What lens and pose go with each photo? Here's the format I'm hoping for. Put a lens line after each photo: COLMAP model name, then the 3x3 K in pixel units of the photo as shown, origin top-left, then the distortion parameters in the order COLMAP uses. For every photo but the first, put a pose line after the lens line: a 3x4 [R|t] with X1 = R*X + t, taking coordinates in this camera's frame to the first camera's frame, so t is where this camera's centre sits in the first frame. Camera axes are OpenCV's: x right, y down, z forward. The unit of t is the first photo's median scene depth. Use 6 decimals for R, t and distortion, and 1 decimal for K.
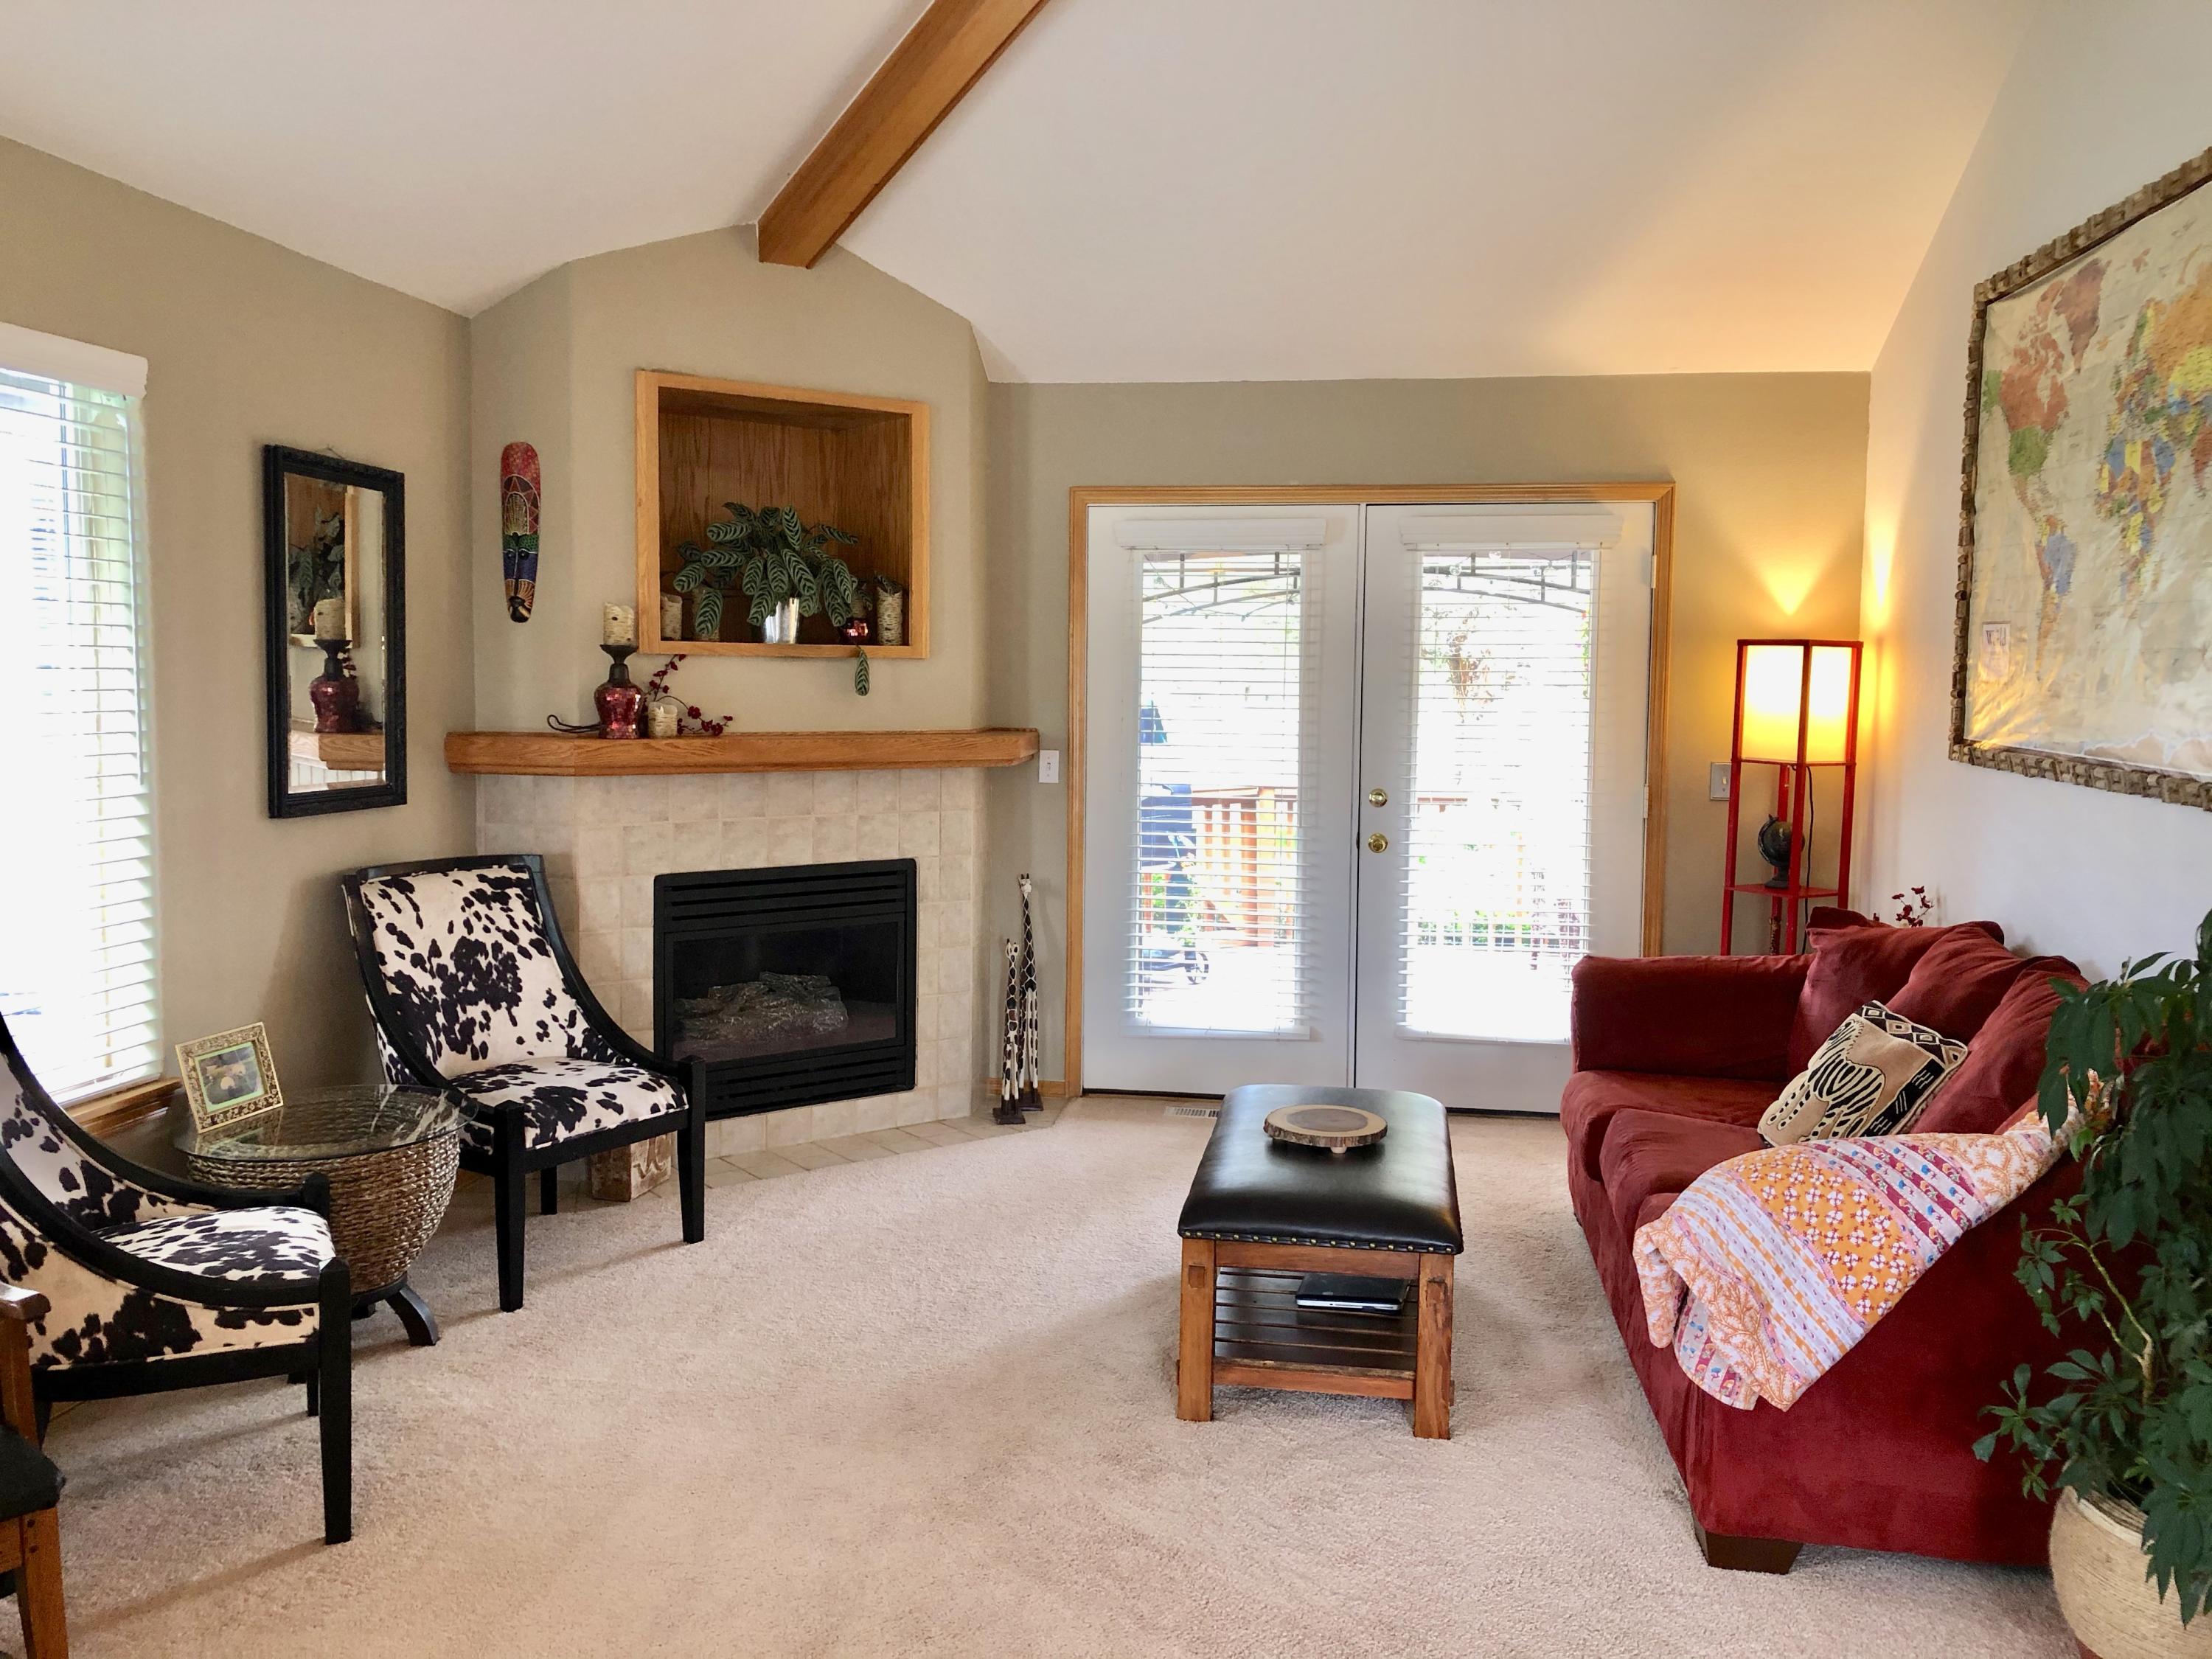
lens RADIAL K [[1805.9, 0, 1110.2], [0, 1805.9, 834.3], [0, 0, 1]] dist [0.005568, 0.006550]
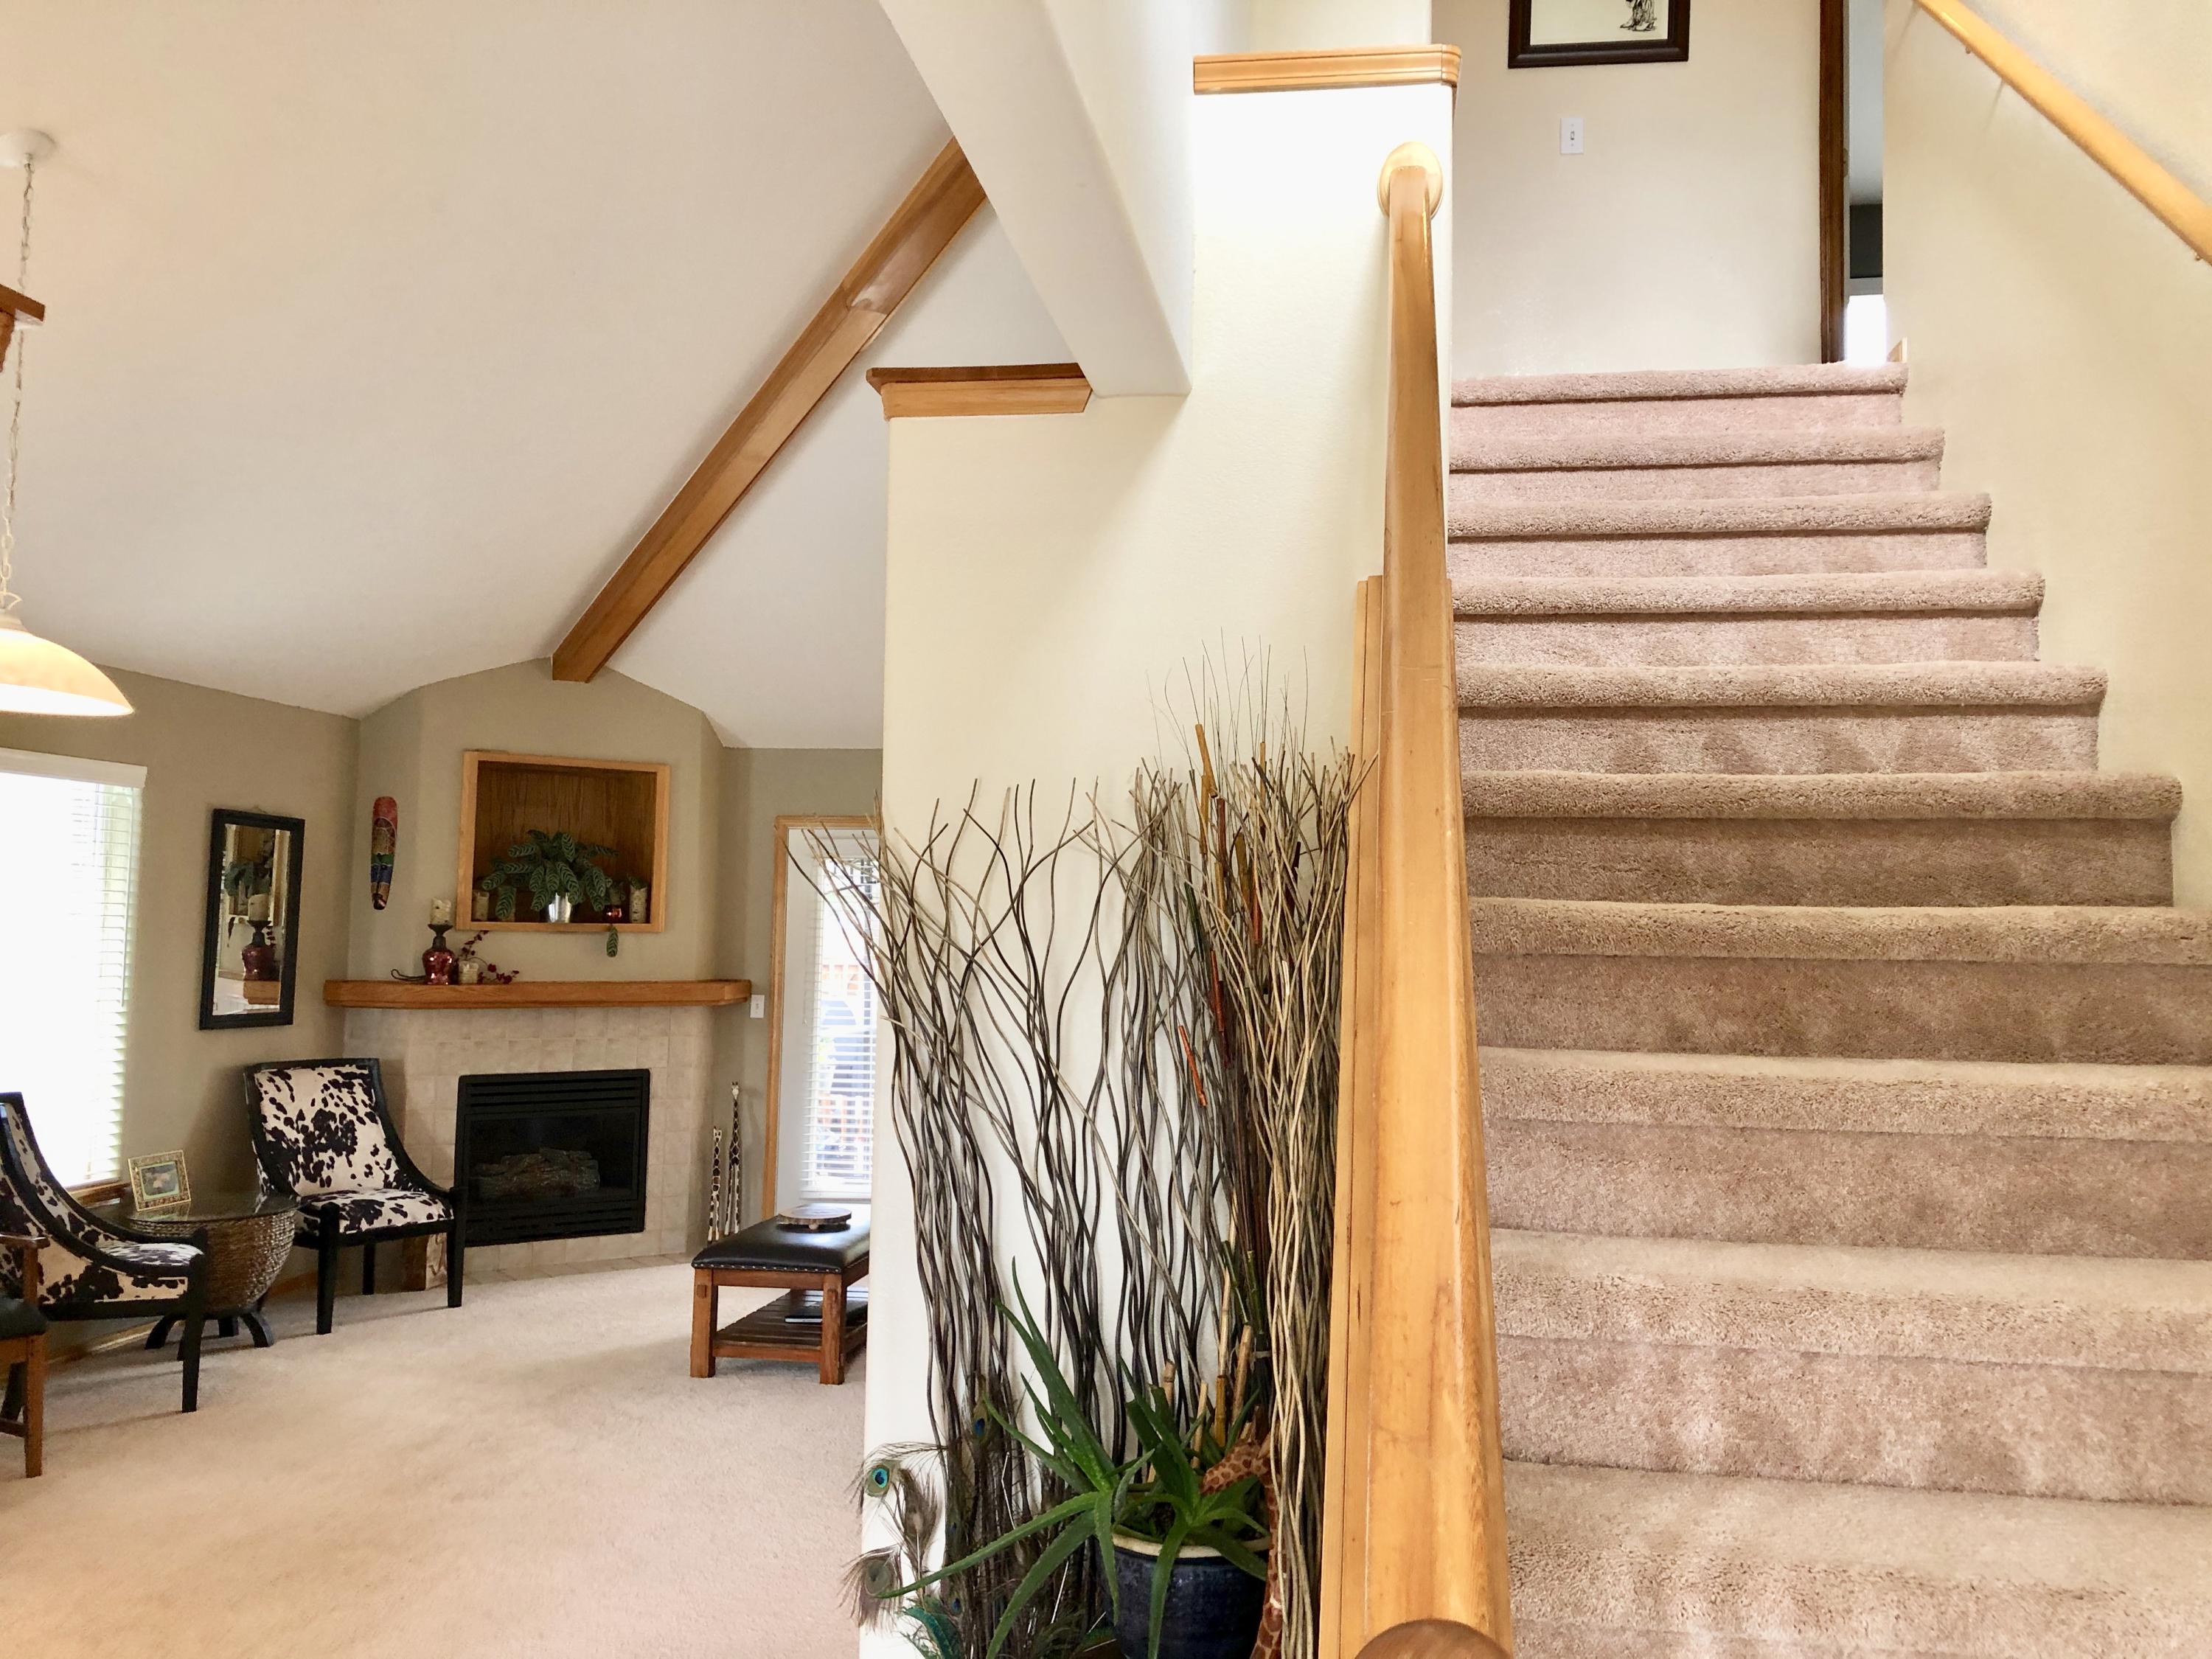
lens RADIAL K [[1805.9, 0, 1105.9], [0, 1805.9, 820.3], [0, 0, 1]] dist [0.005568, 0.006550]
pose [[0.999949, 0.002258, -0.009803, 0.316072], [-0.003762, 0.987707, -0.156273, 0.047940], [0.009329, 0.156302, 0.987665, -0.546888]]
